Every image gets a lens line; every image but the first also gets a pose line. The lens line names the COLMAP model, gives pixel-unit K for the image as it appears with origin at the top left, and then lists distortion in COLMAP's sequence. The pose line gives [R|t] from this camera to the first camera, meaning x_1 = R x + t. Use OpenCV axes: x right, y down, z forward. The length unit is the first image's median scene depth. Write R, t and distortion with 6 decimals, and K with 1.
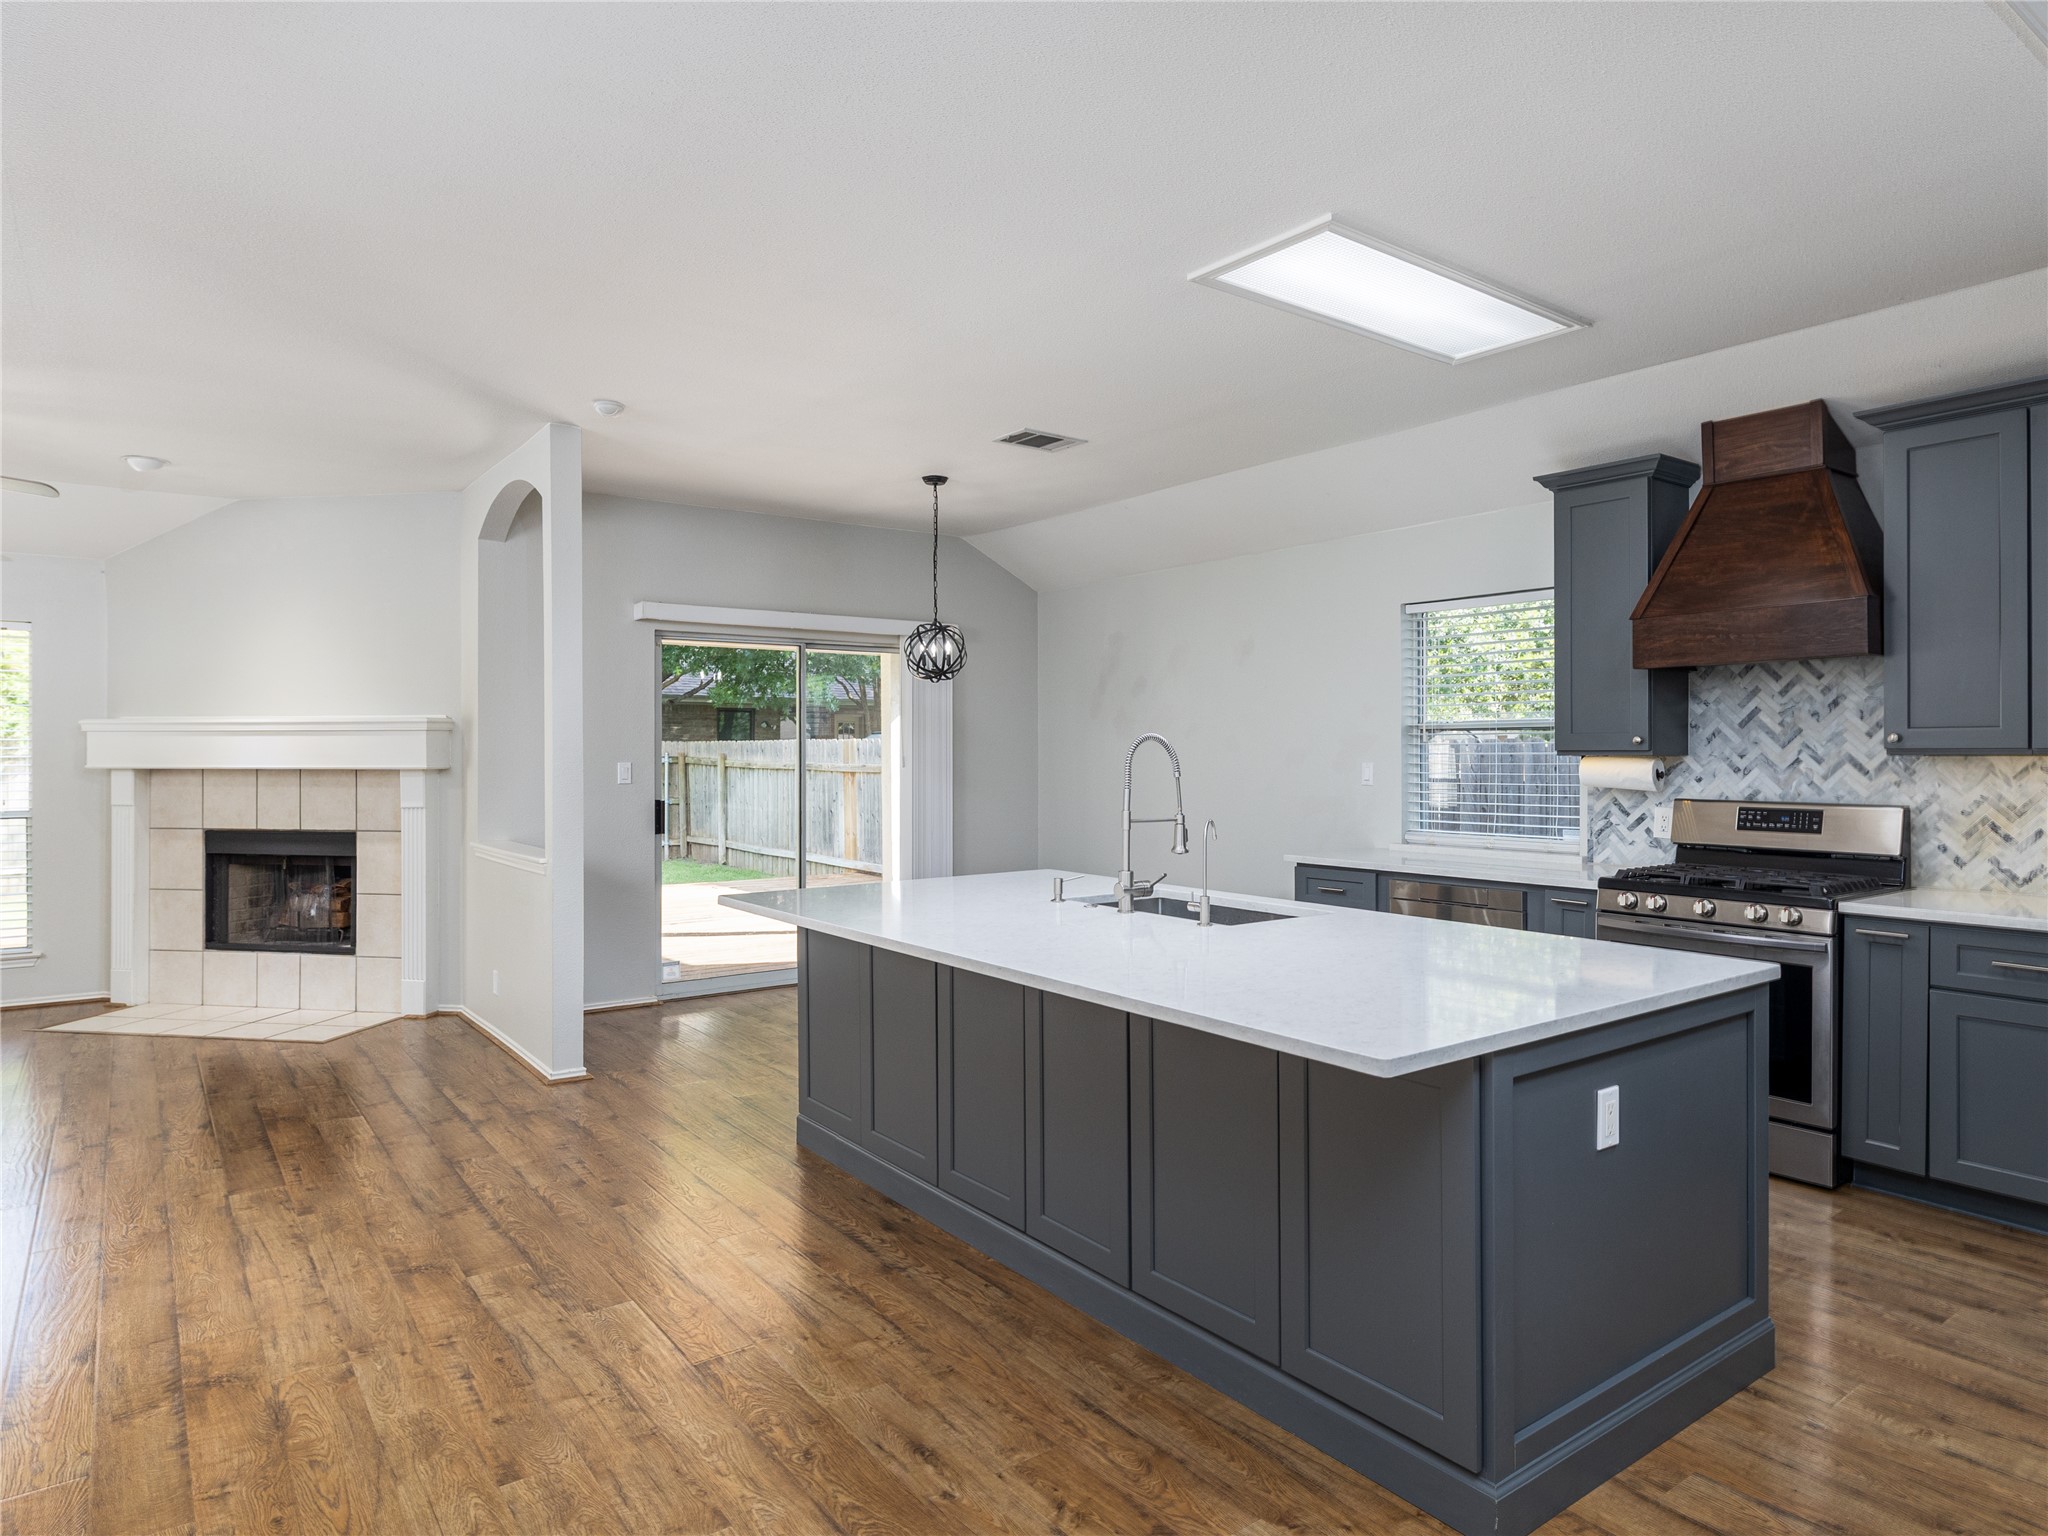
lens RADIAL K [[1227.3, 0, 1022.0], [0, 1227.3, 751.0], [0, 0, 1]] dist [-0.004542, 0.000658]
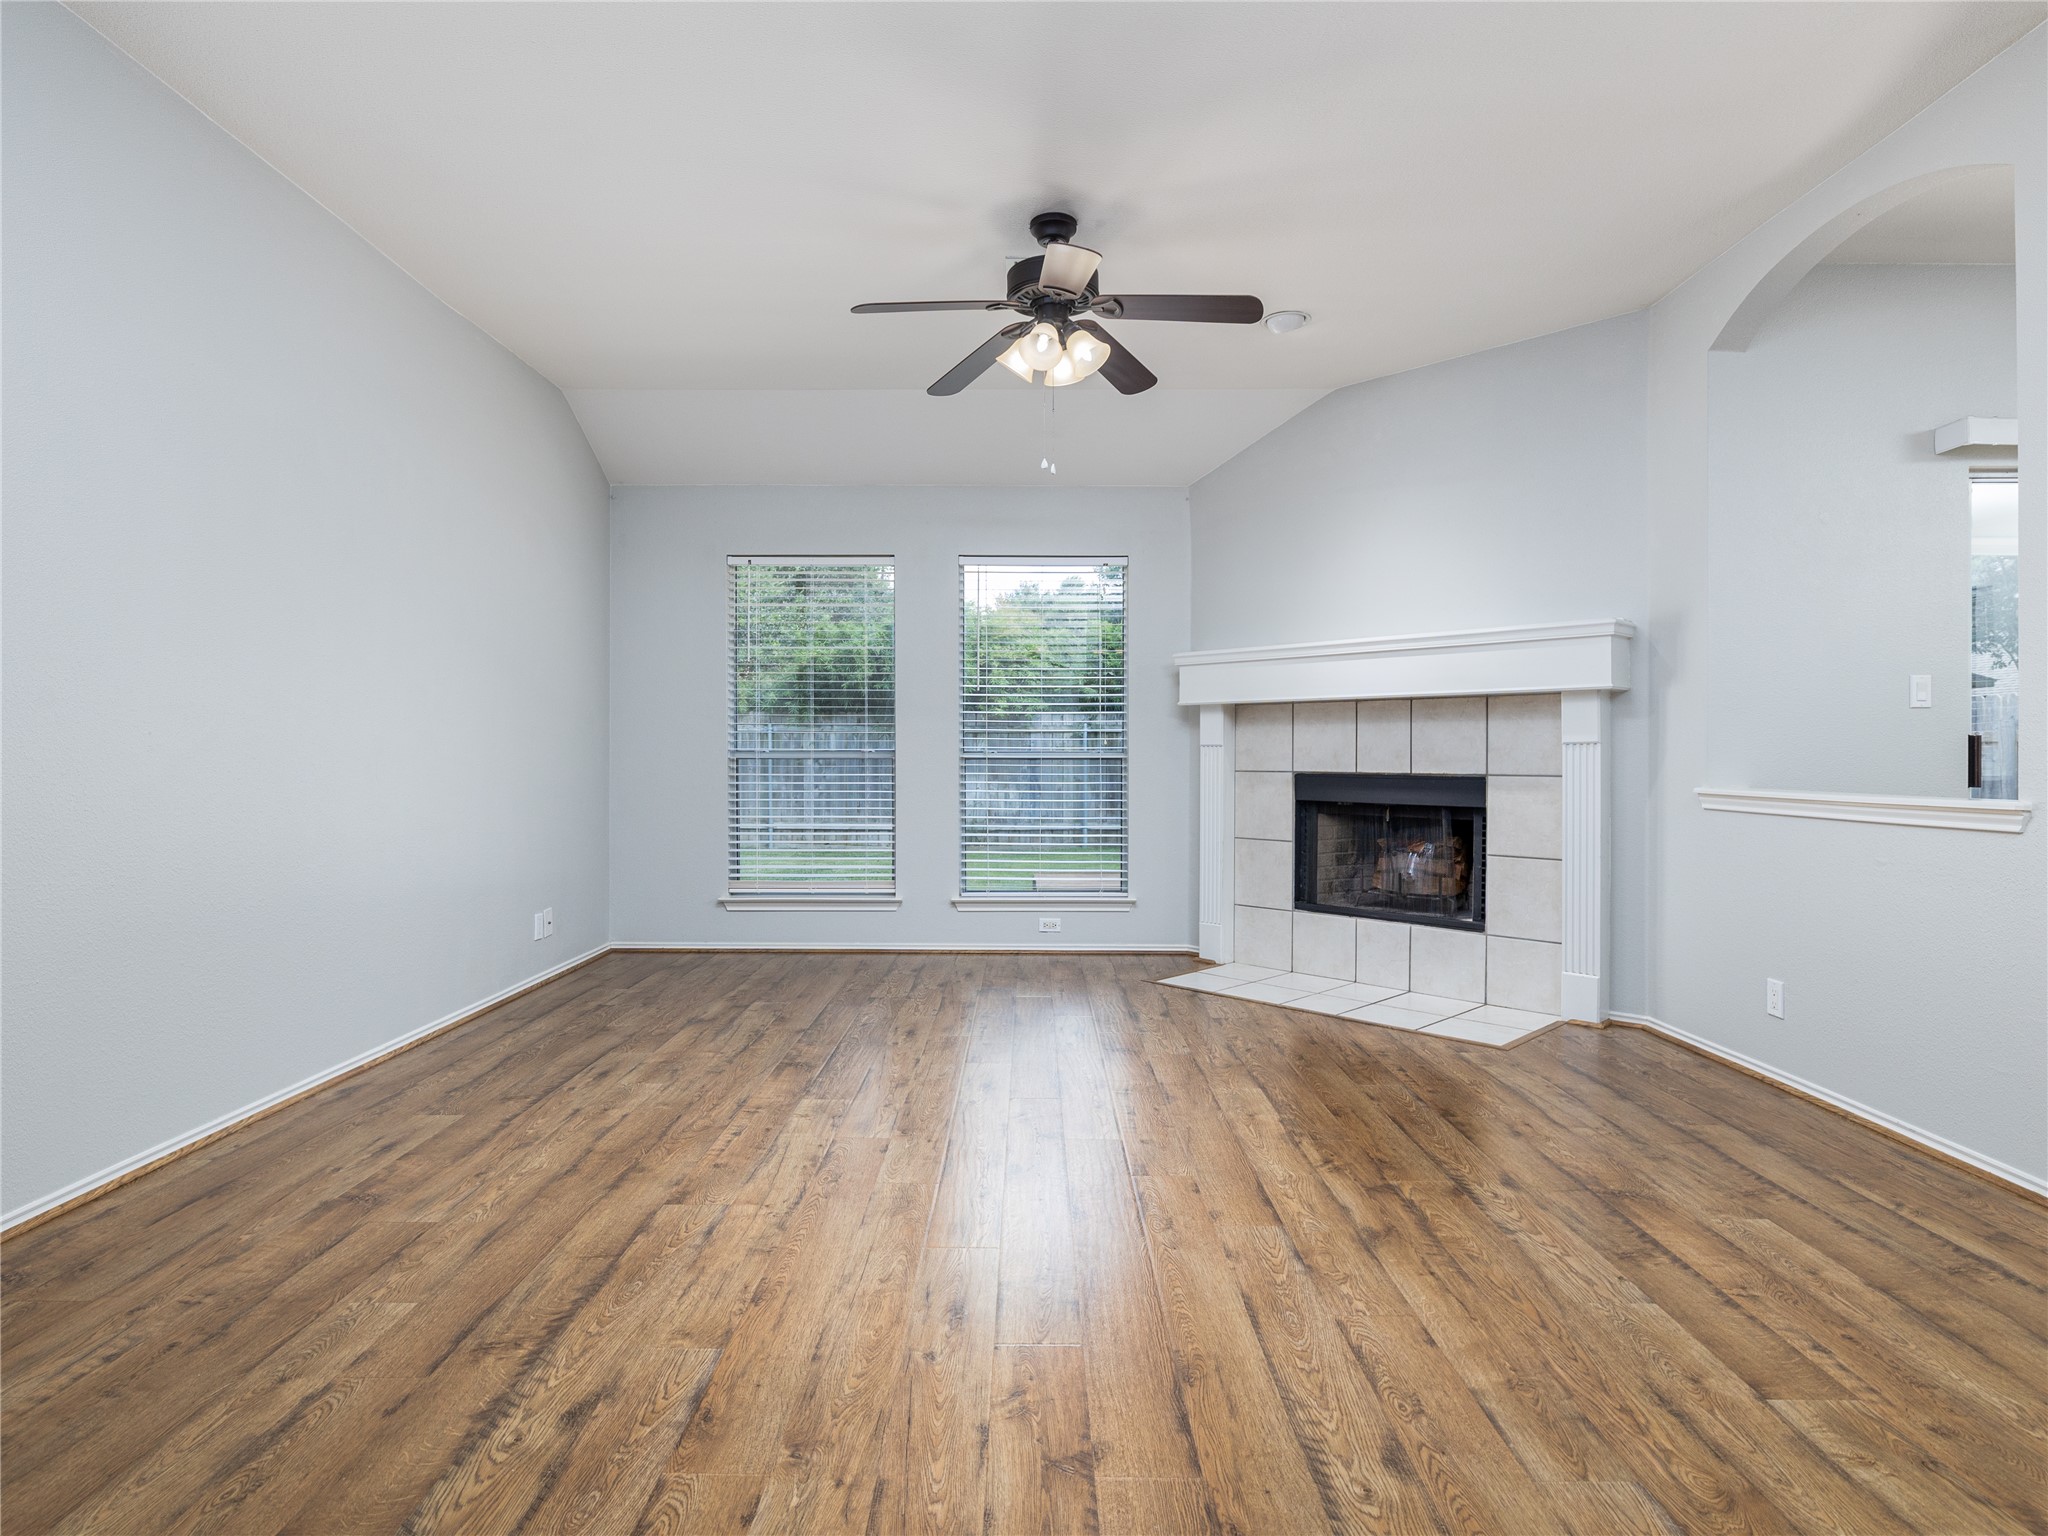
lens RADIAL K [[1091.7, 0, 1024.0], [0, 1091.7, 768.0], [0, 0, 1]] dist [-0.001749, 0.000212]
pose [[0.803841, 0.008045, -0.594790, -0.384327], [-0.001961, 0.999939, 0.010874, 0.056163], [0.594841, -0.007575, 0.803808, 0.272534]]
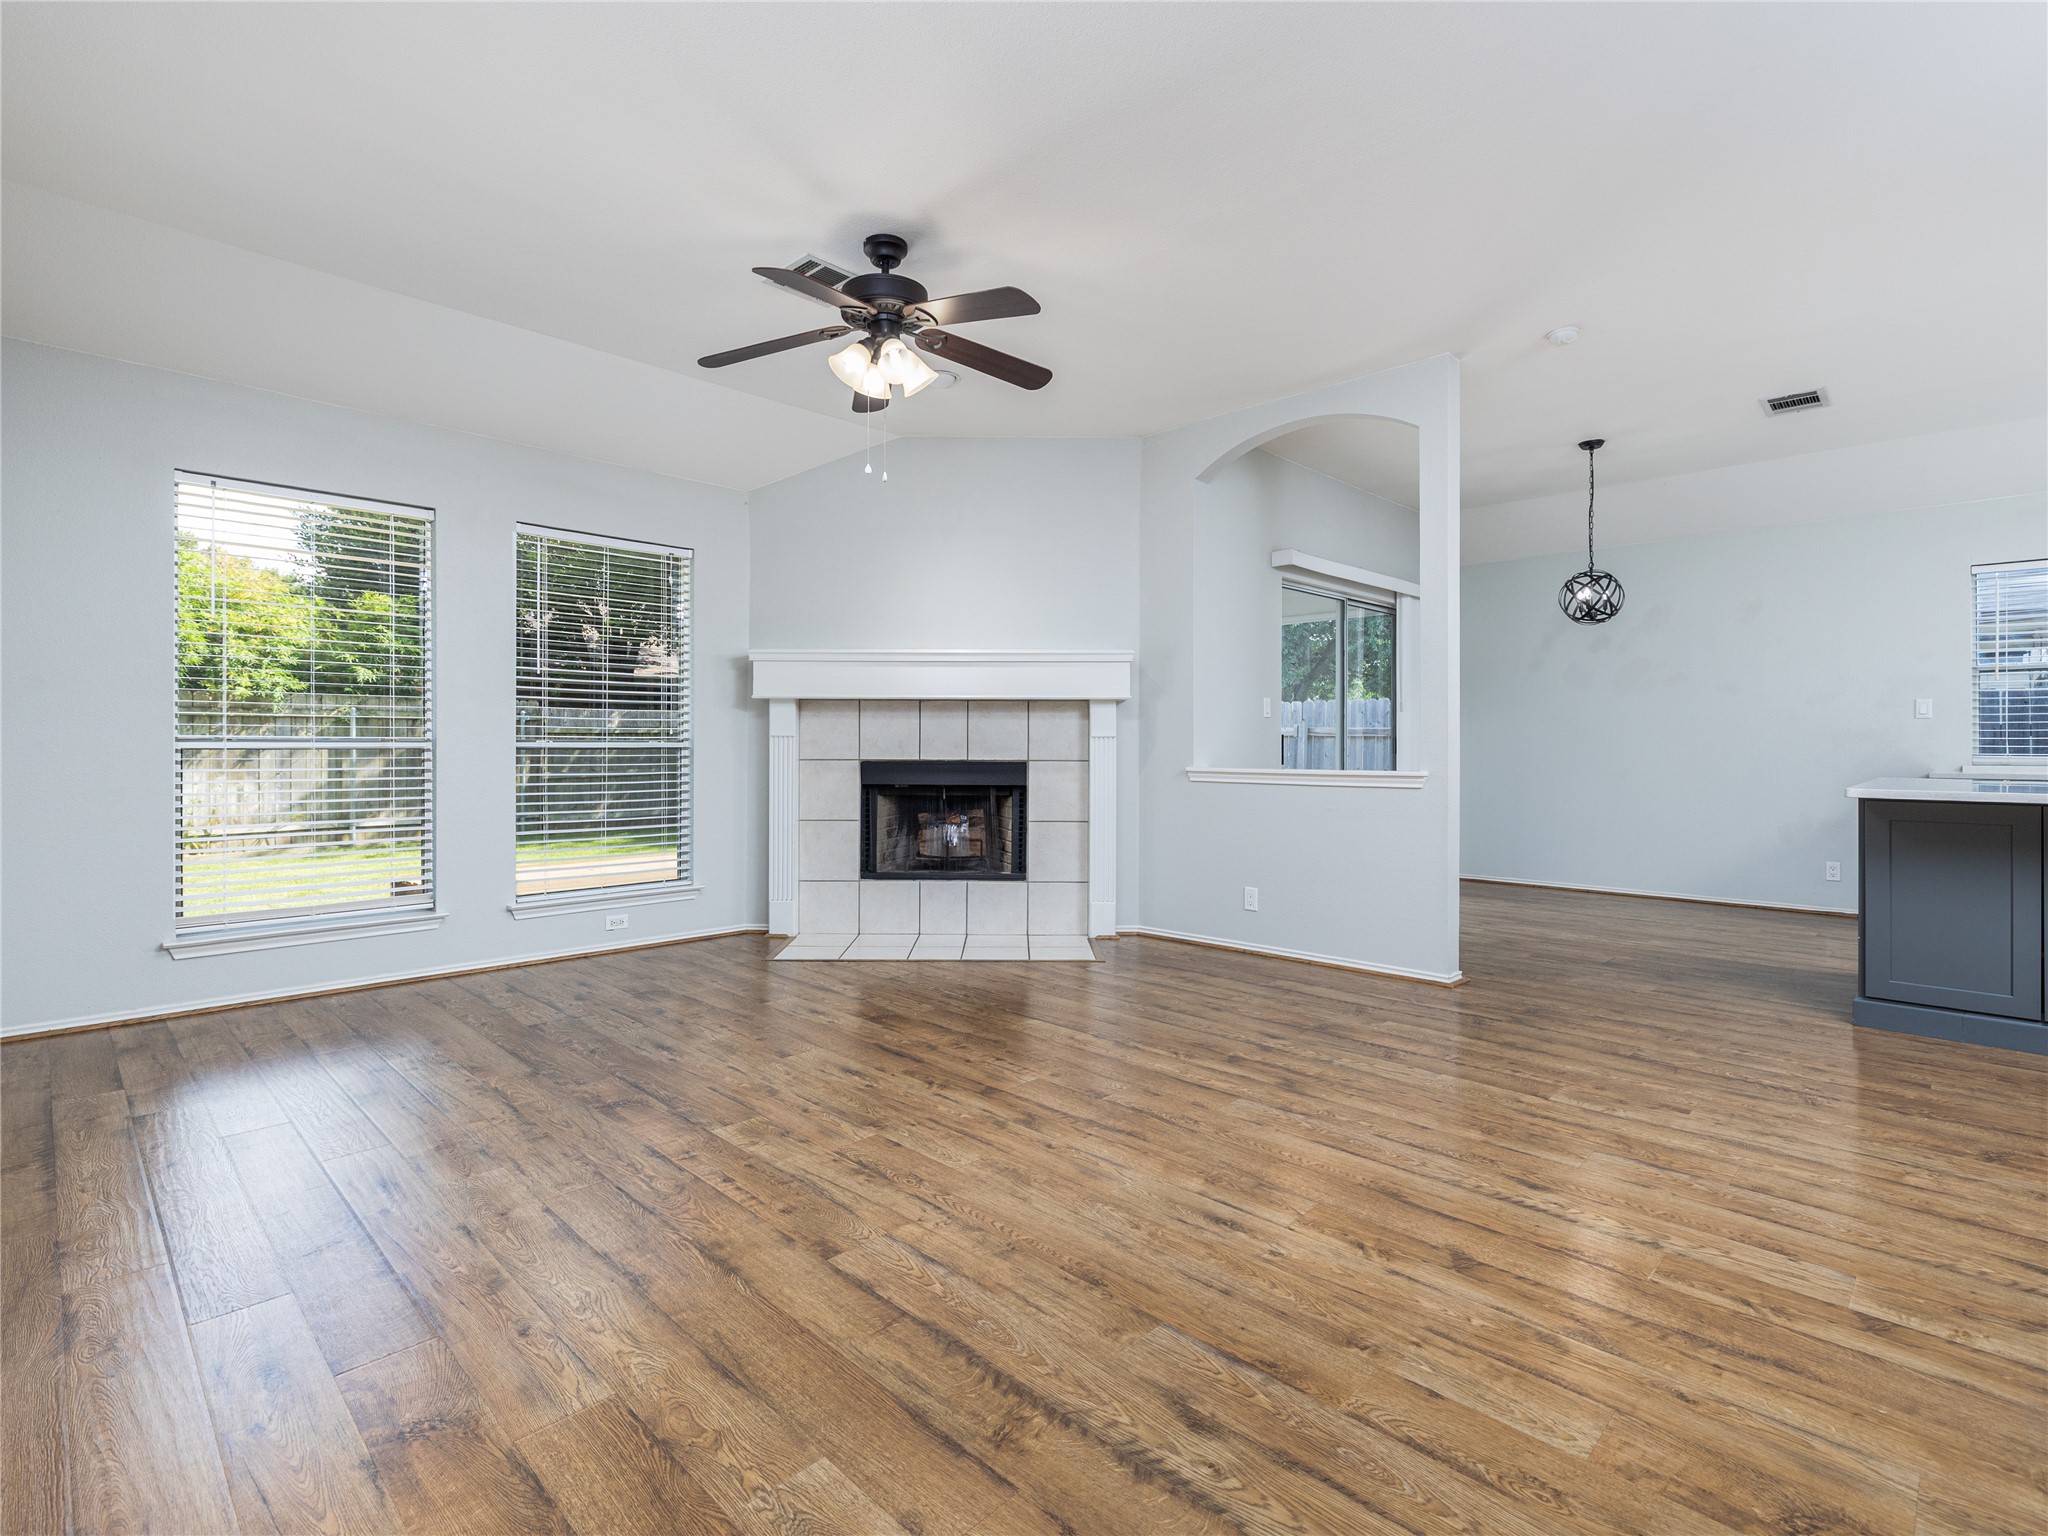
lens RADIAL K [[975.3, 0, 1016.4], [0, 975.3, 750.9], [0, 0, 1]] dist [0.000764, -0.000379]
pose [[0.987567, 0.001710, 0.157192, -0.718686], [-0.002493, 0.999985, 0.004785, 0.055541], [-0.157181, -0.005118, 0.987557, 0.195769]]
